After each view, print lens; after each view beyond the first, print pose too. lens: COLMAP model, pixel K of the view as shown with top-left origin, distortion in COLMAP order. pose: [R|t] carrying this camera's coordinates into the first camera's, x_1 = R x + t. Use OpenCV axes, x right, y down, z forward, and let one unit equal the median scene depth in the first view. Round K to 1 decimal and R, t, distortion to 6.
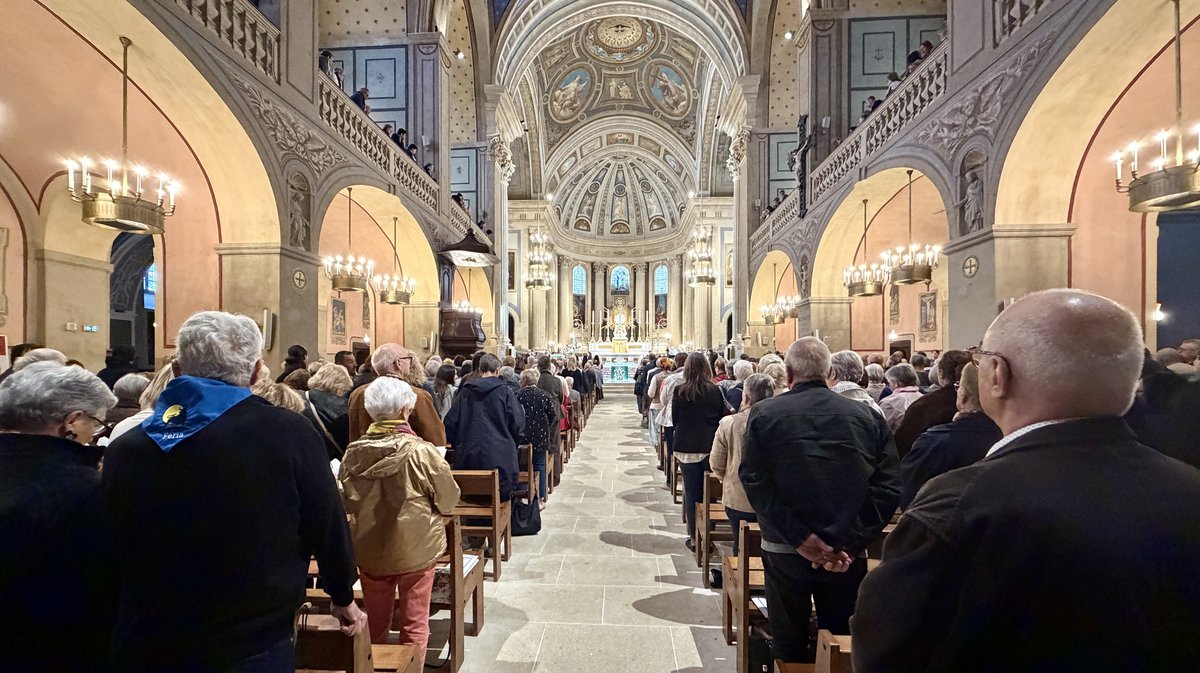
lens RADIAL K [[468.2, 0, 591.2], [0, 468.2, 366.5], [0, 0, 1]] dist [0.003299, -0.000206]
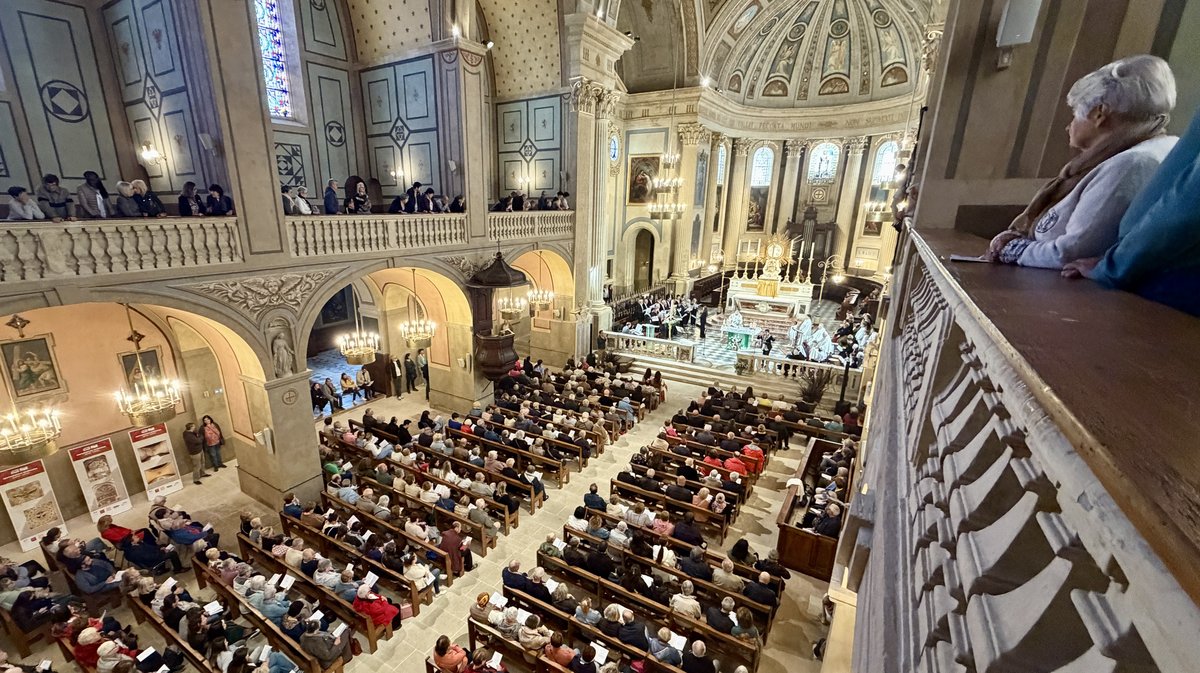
lens RADIAL K [[509.5, 0, 552.1], [0, 509.5, 363.9], [0, 0, 1]] dist [0.004592, 0.000974]
pose [[0.869129, 0.148510, -0.471763, 0.284197], [-0.002117, 0.954962, 0.296719, -0.292143], [0.494581, -0.256889, 0.830300, 0.082369]]
